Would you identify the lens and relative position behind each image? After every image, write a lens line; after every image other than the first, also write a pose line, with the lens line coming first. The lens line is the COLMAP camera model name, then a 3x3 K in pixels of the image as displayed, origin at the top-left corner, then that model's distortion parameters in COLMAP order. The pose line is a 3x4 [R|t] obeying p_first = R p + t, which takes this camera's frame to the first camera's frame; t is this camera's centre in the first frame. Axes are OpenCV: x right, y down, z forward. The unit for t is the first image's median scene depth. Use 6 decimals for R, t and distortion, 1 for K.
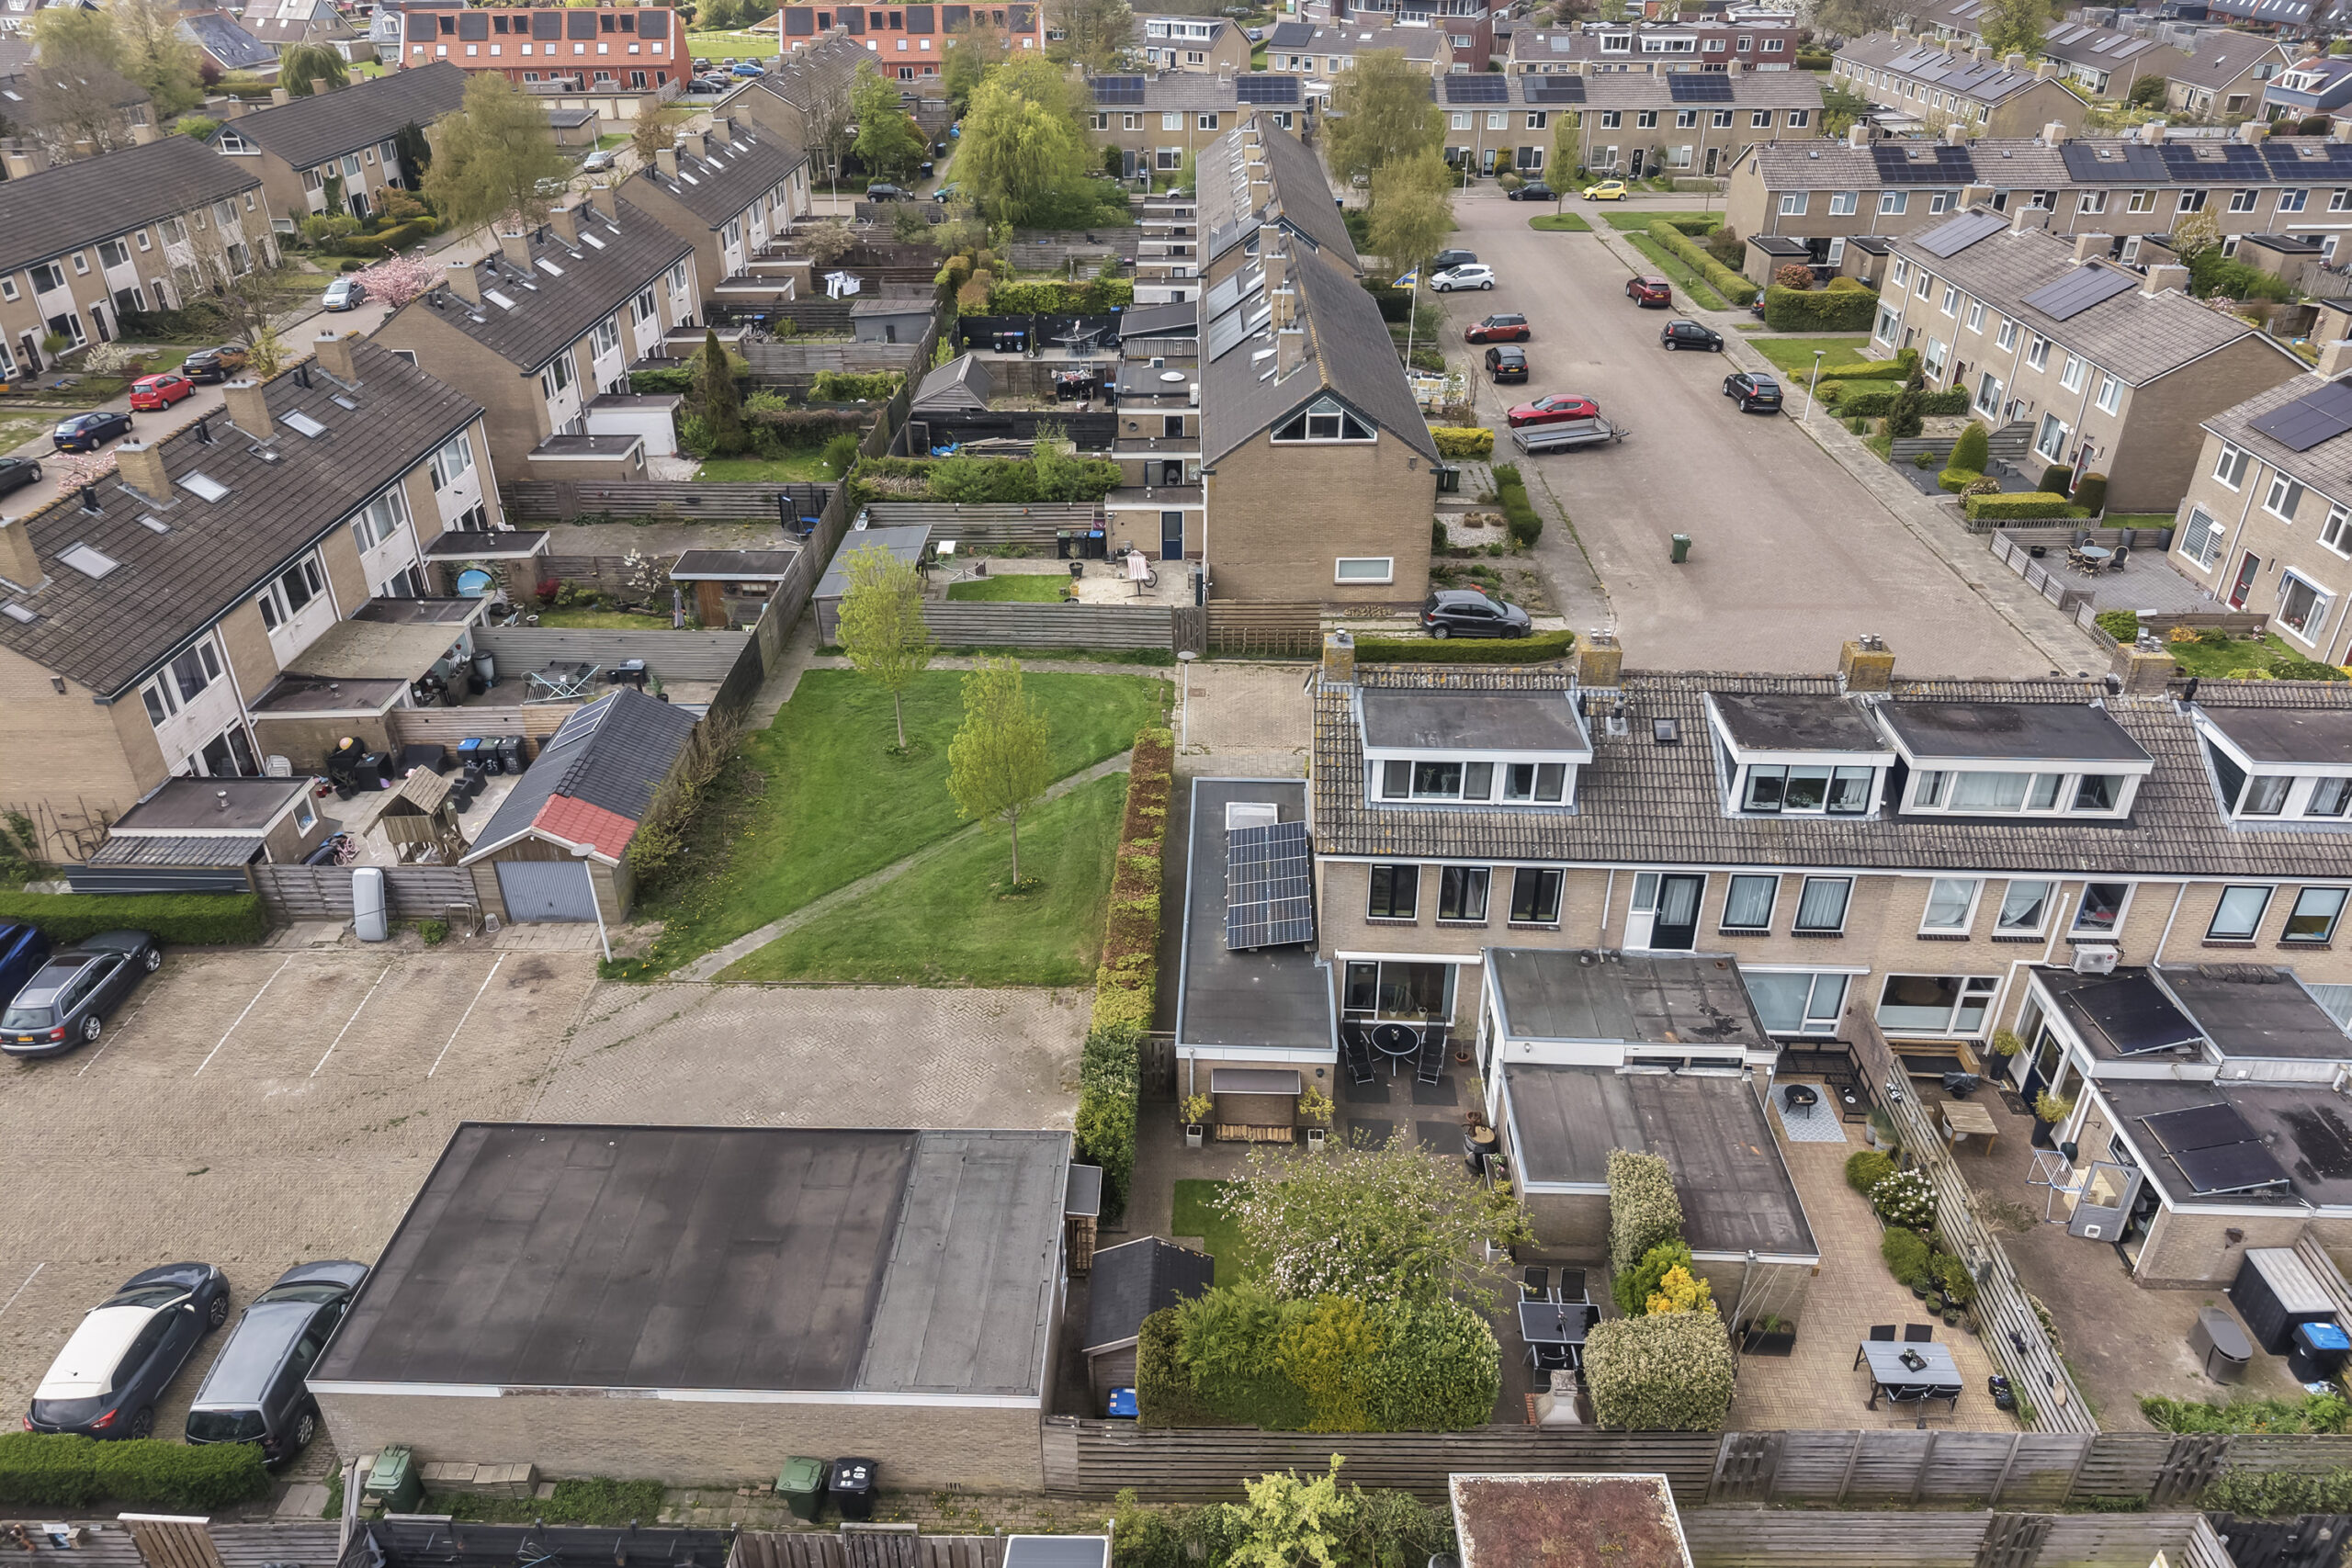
lens RADIAL K [[1612.6, 0, 1171.6], [0, 1612.6, 768.4], [0, 0, 1]] dist [0.005705, -0.007627]
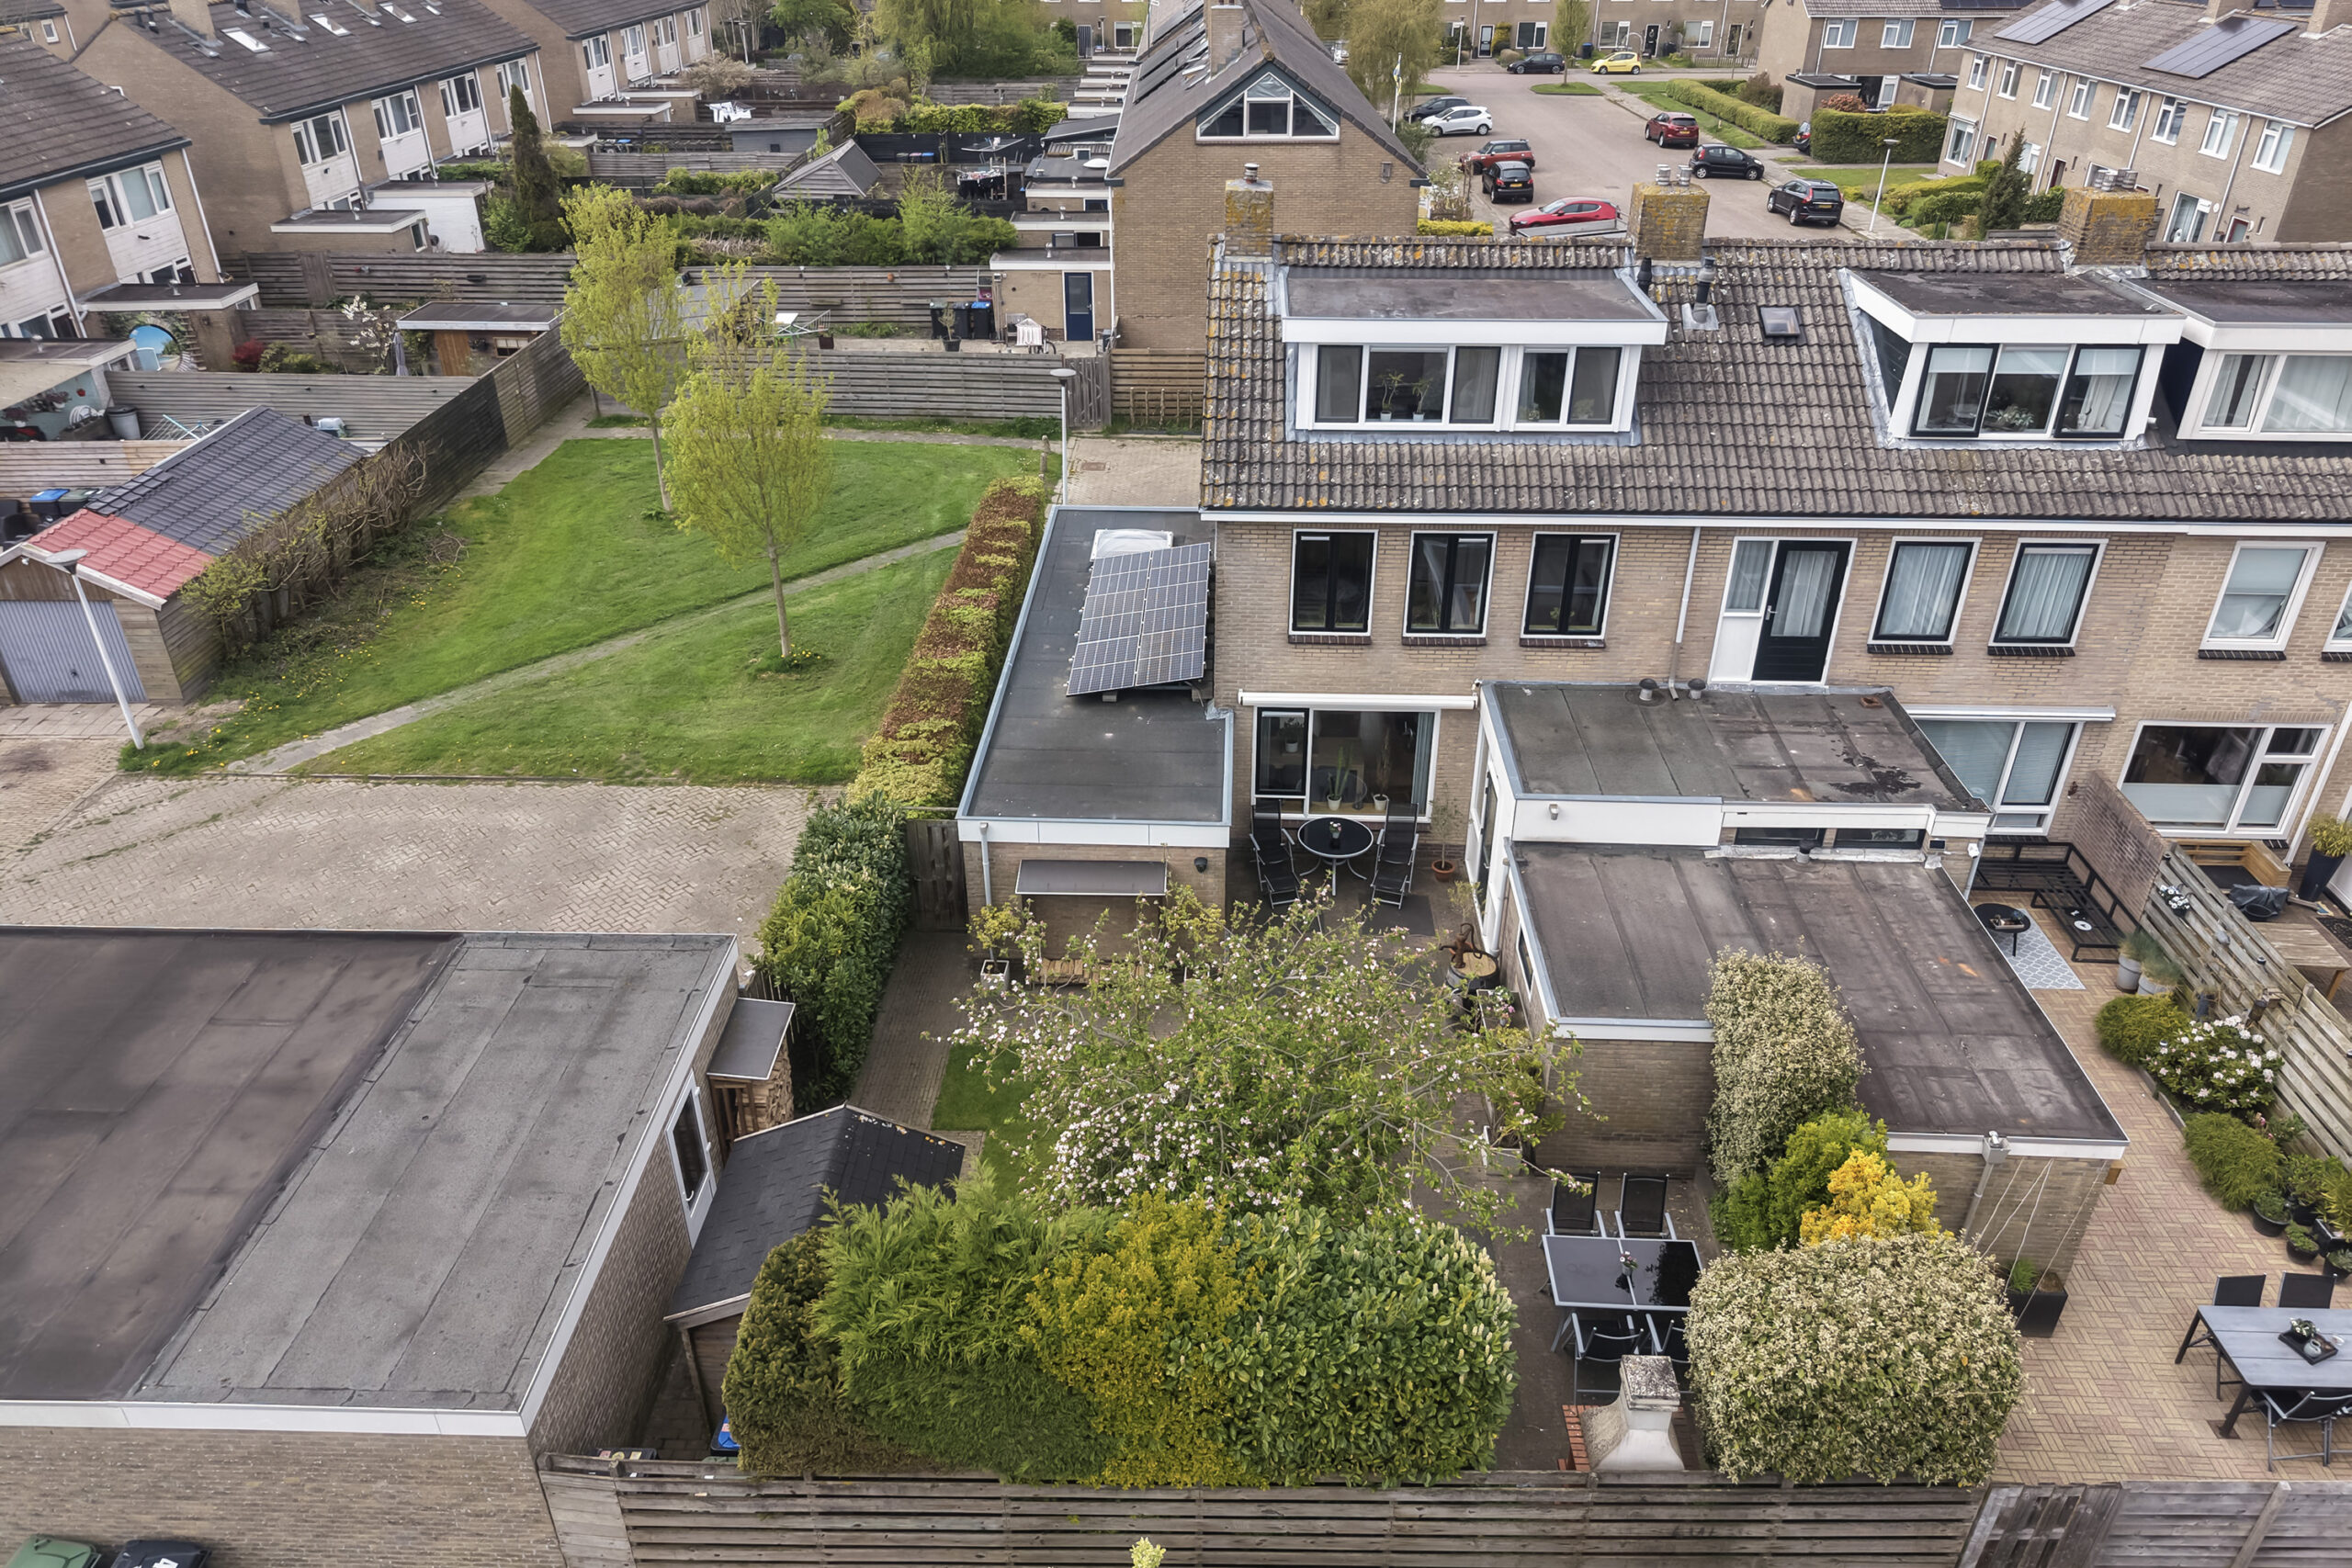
lens RADIAL K [[1612.6, 0, 1187.9], [0, 1612.6, 801.3], [0, 0, 1]] dist [0.005705, -0.007627]
pose [[0.999849, 0.006607, 0.016048, 0.074257], [-0.006698, 0.999962, 0.005620, 0.155286], [-0.016010, -0.005727, 0.999855, 0.394686]]
